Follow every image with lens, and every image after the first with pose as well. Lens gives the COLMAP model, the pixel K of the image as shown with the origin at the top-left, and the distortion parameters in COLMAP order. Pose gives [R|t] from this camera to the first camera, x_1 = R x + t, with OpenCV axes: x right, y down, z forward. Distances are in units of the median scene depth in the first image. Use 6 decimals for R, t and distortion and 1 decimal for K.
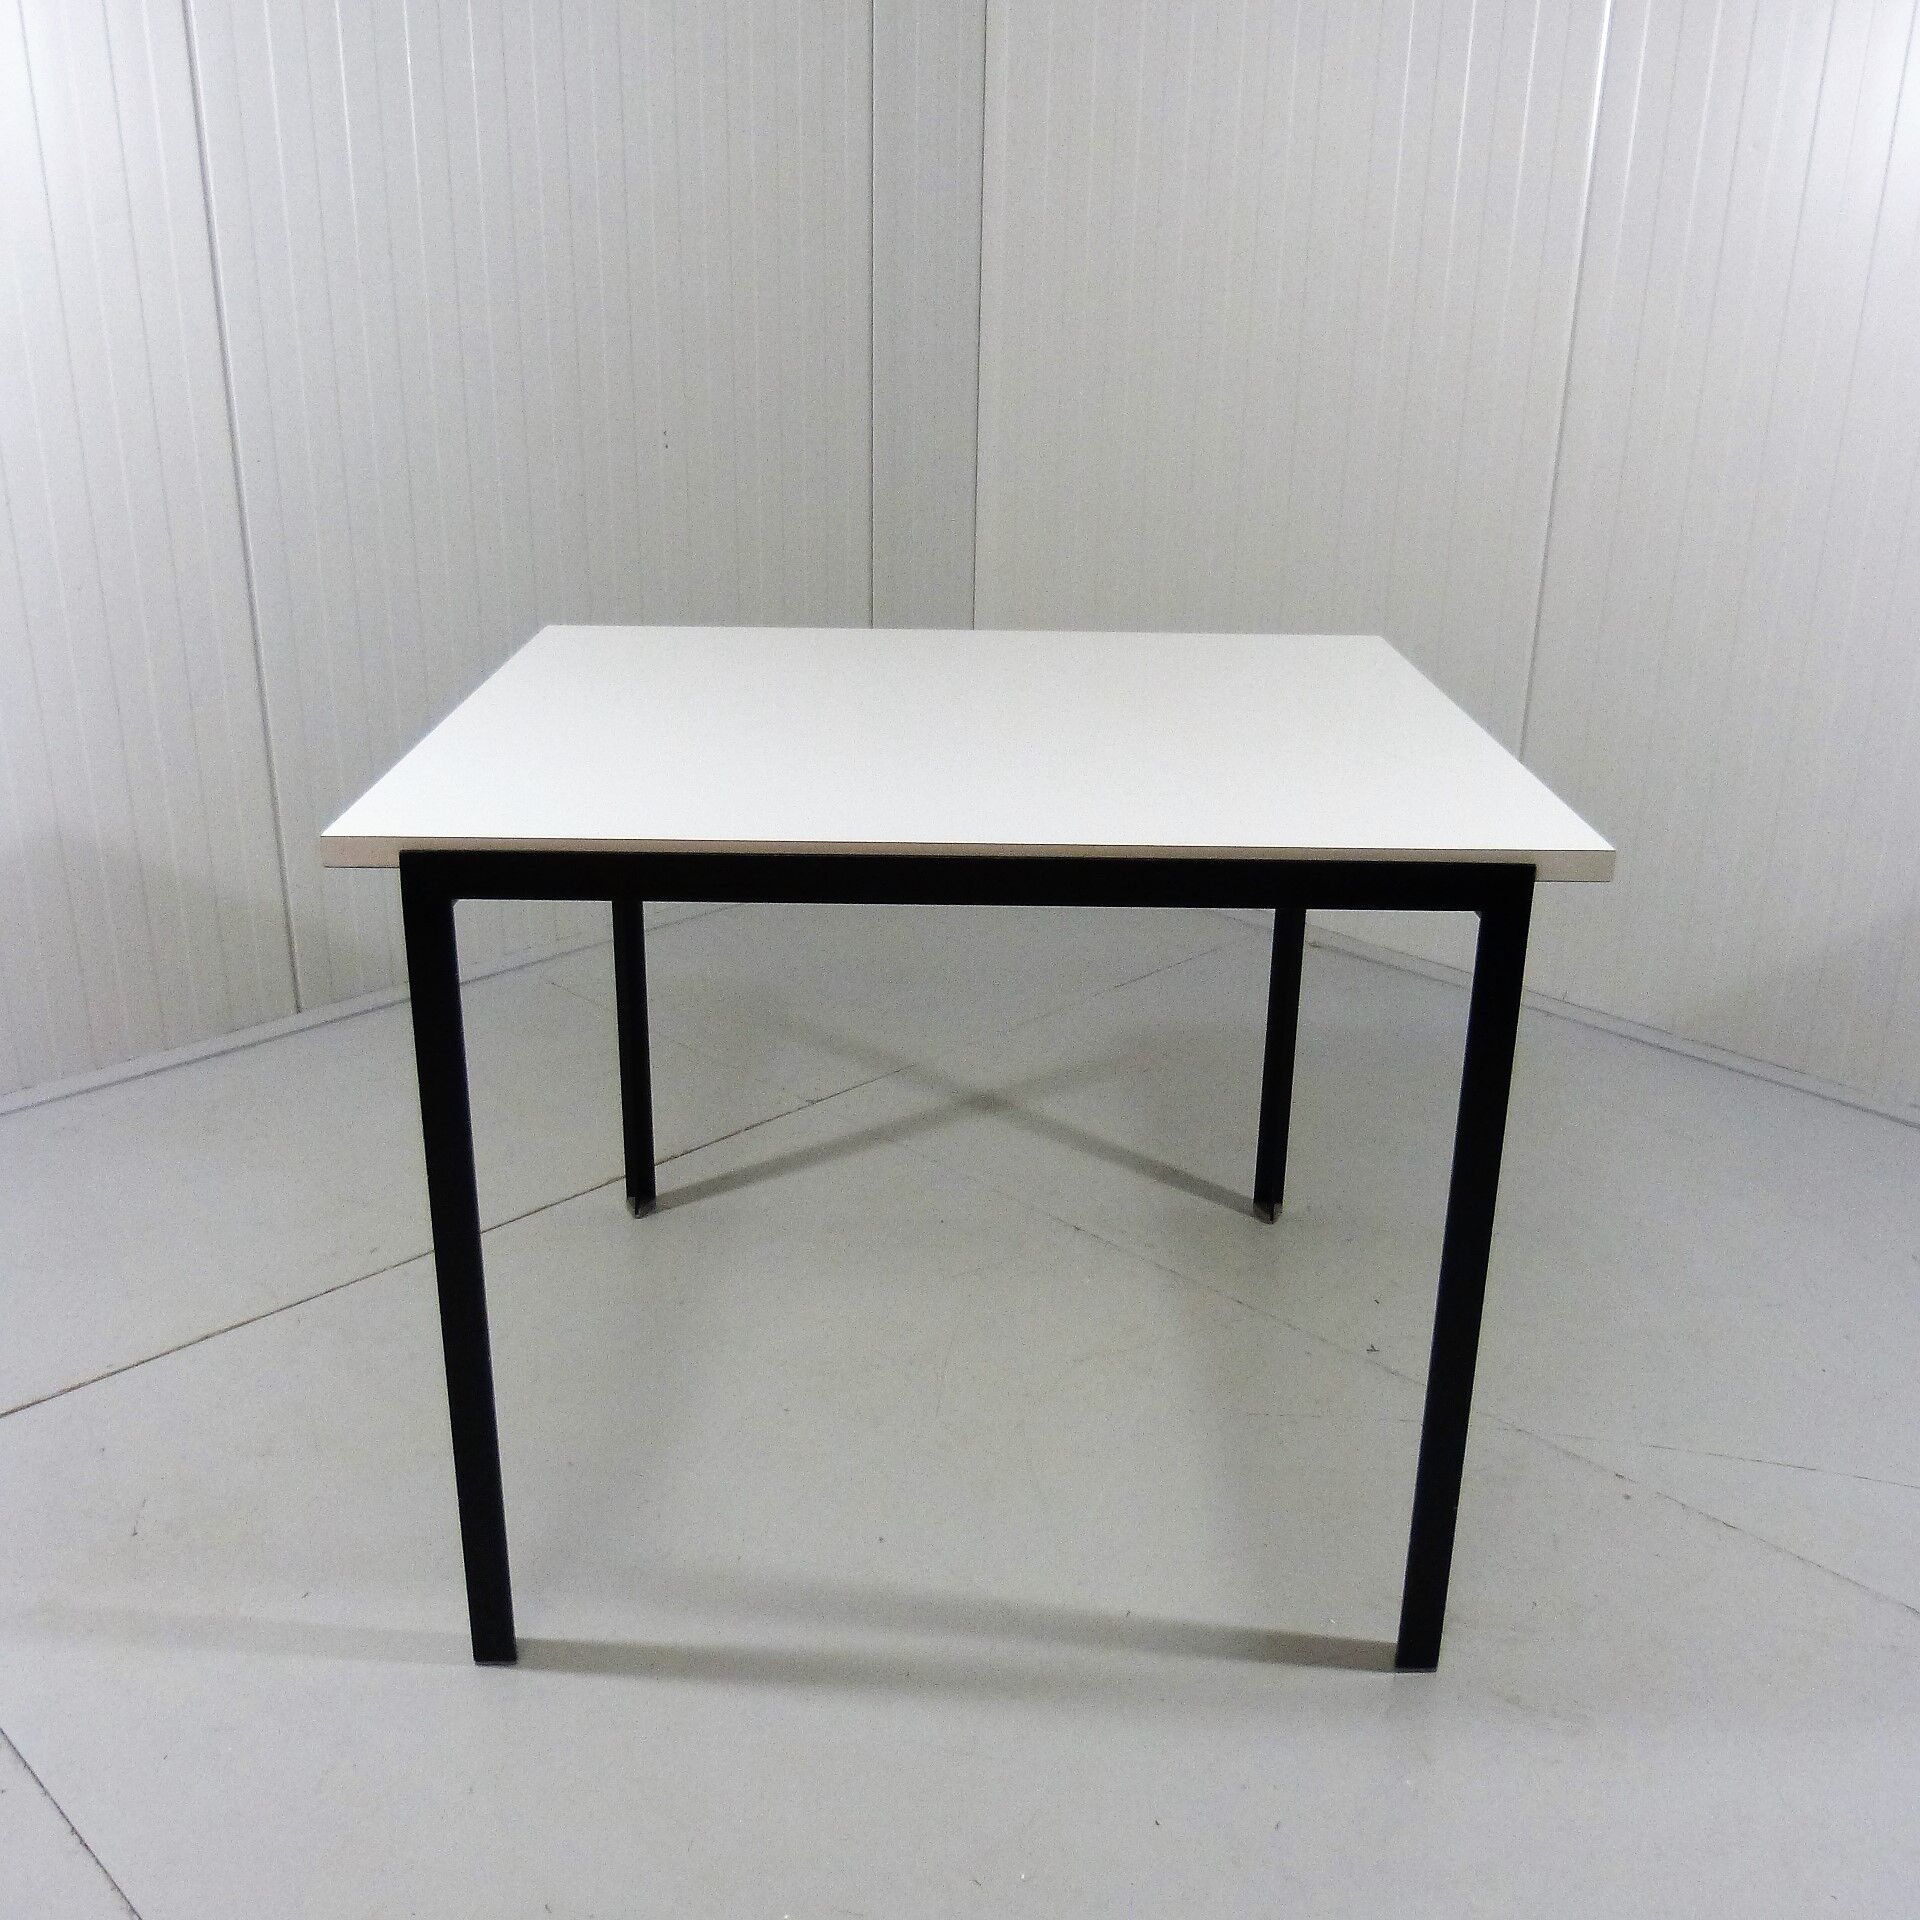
lens RADIAL K [[1912.1, 0, 960.0], [0, 1912.1, 960.0], [0, 0, 1]] dist [-0.002004, -0.010147]
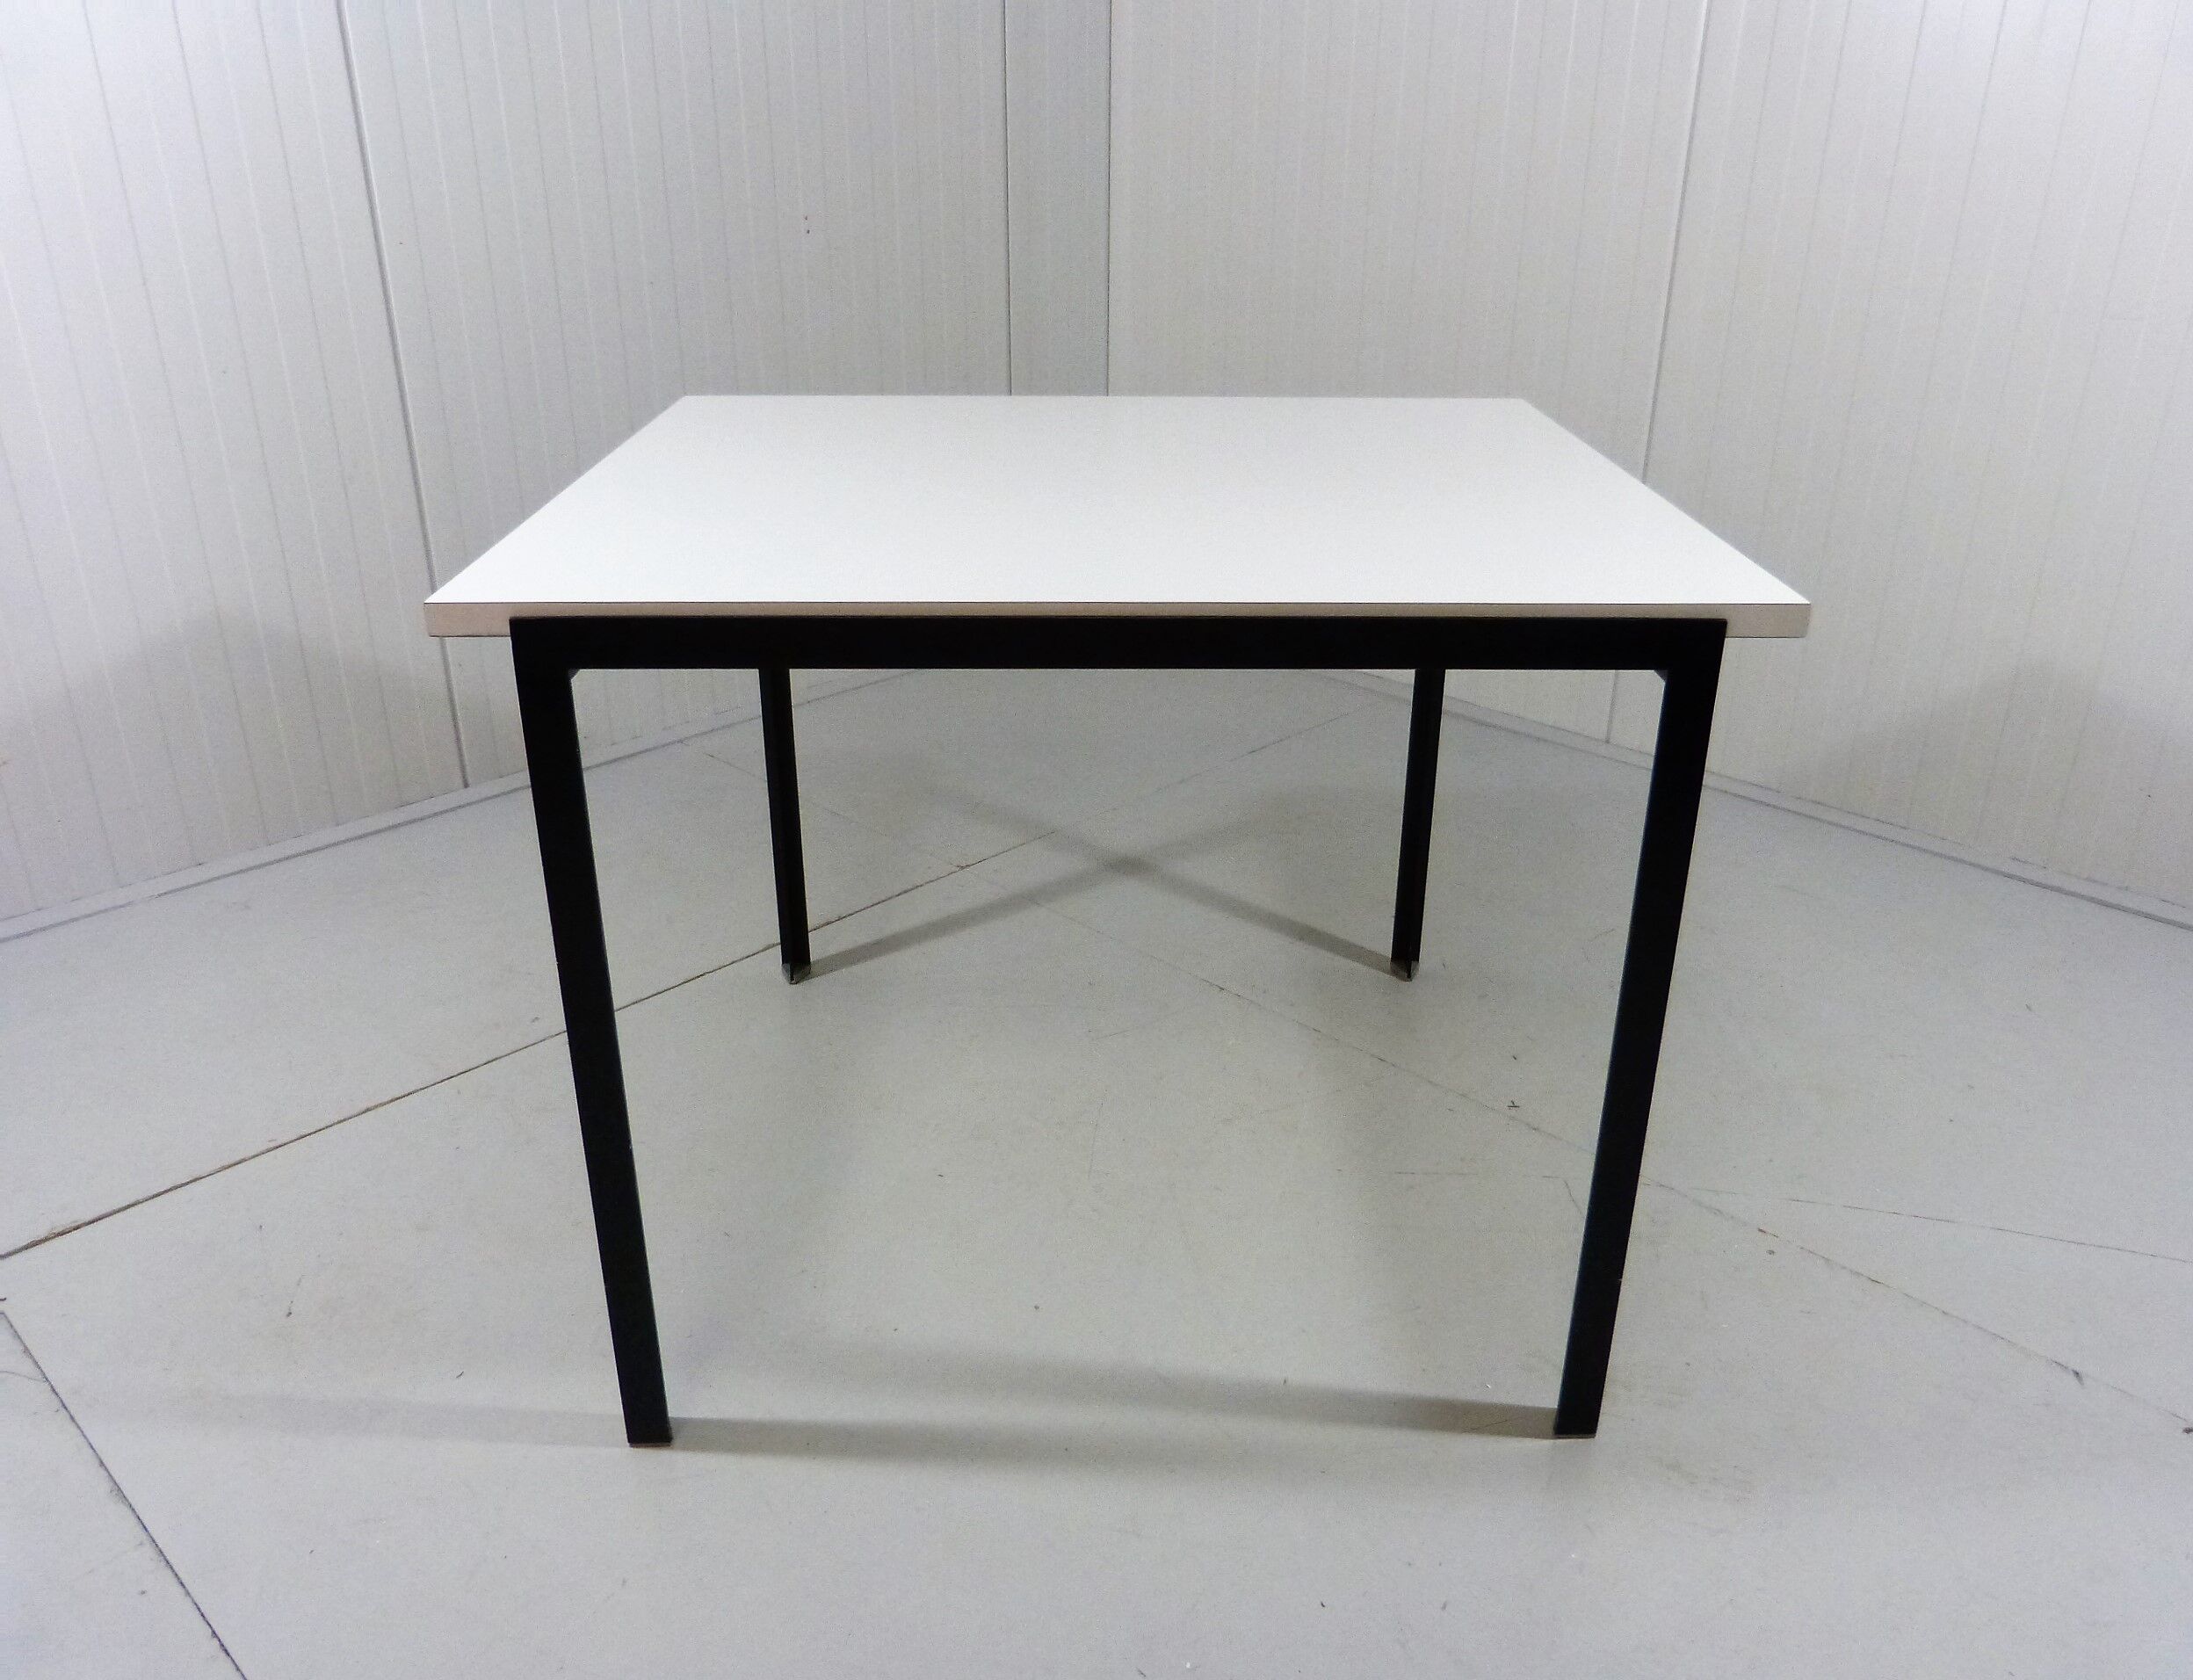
lens RADIAL K [[1680.2, 0, 1111.9], [0, 1680.2, 846.4], [0, 0, 1]] dist [-0.005021, -0.002112]
pose [[0.999864, -0.012494, 0.010749, -0.007191], [0.011714, 0.997489, 0.069853, 0.000098], [-0.011594, -0.069718, 0.997499, 0.120862]]
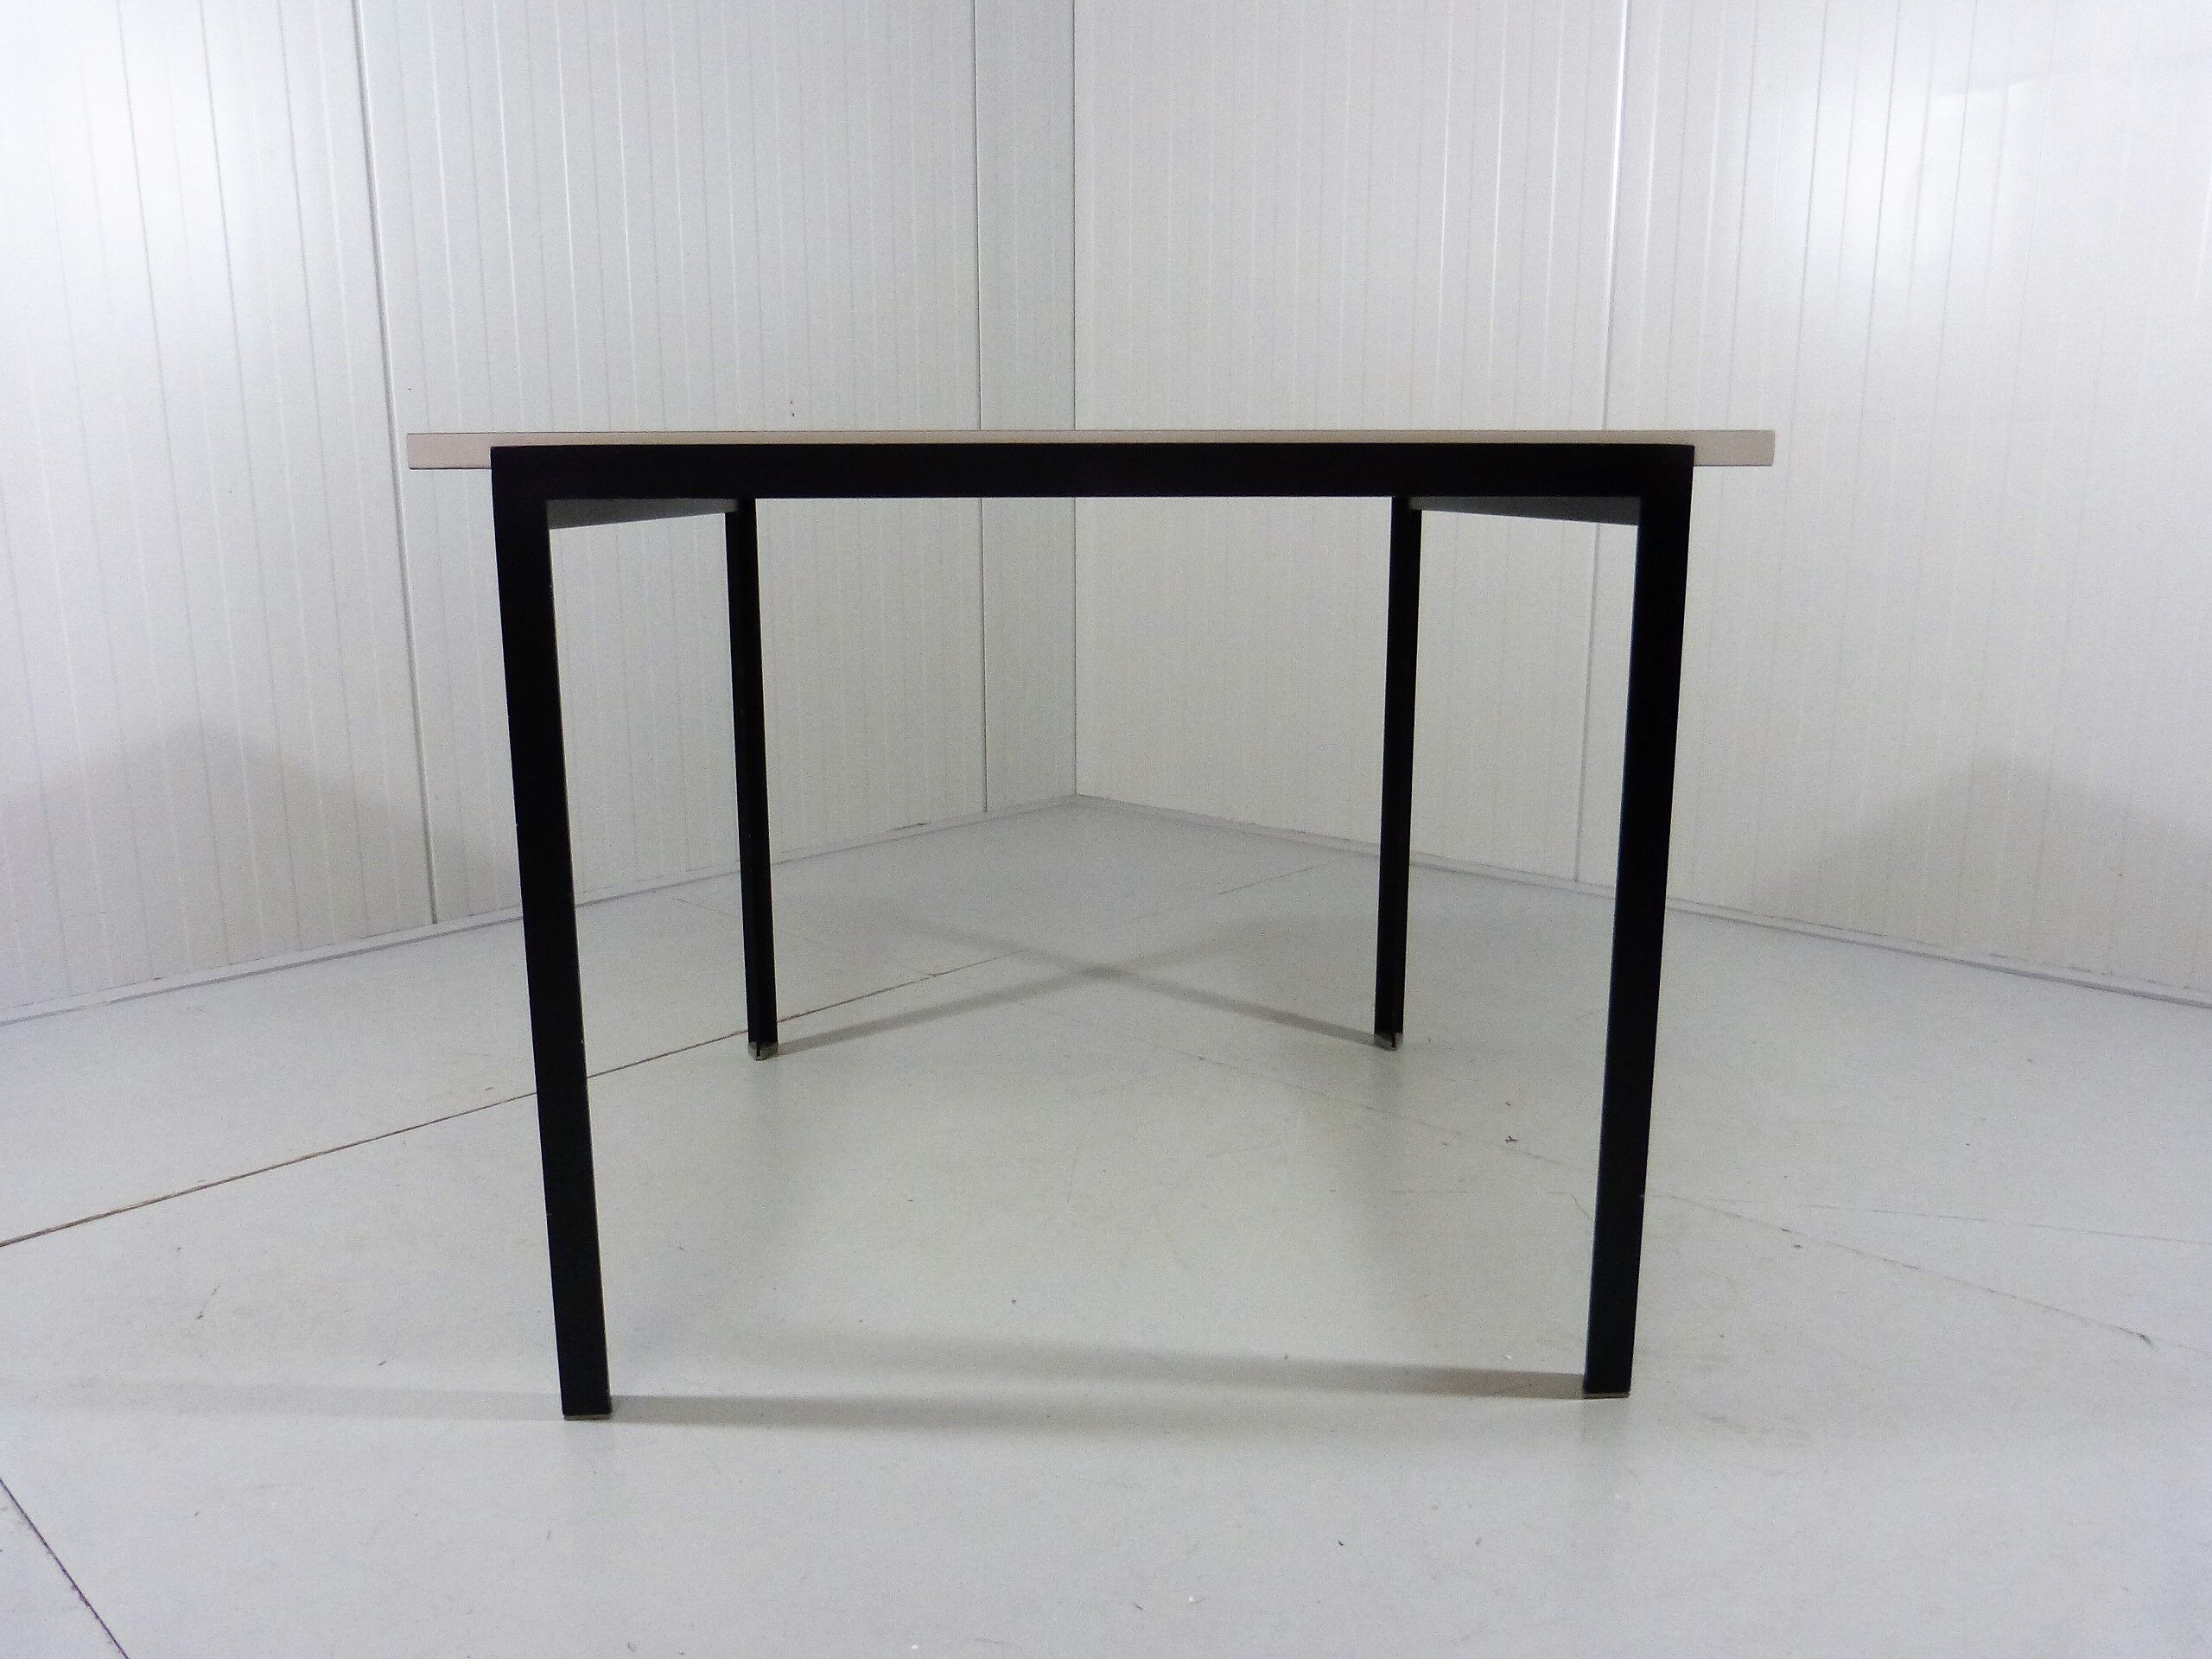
lens RADIAL K [[1646.9, 0, 1094.2], [0, 1646.9, 831.1], [0, 0, 1]] dist [-0.006822, 0.002640]
pose [[0.999451, -0.022313, 0.024511, -0.014978], [0.025730, 0.988455, -0.149311, 0.175422], [-0.020896, 0.149860, 0.988486, 0.155073]]
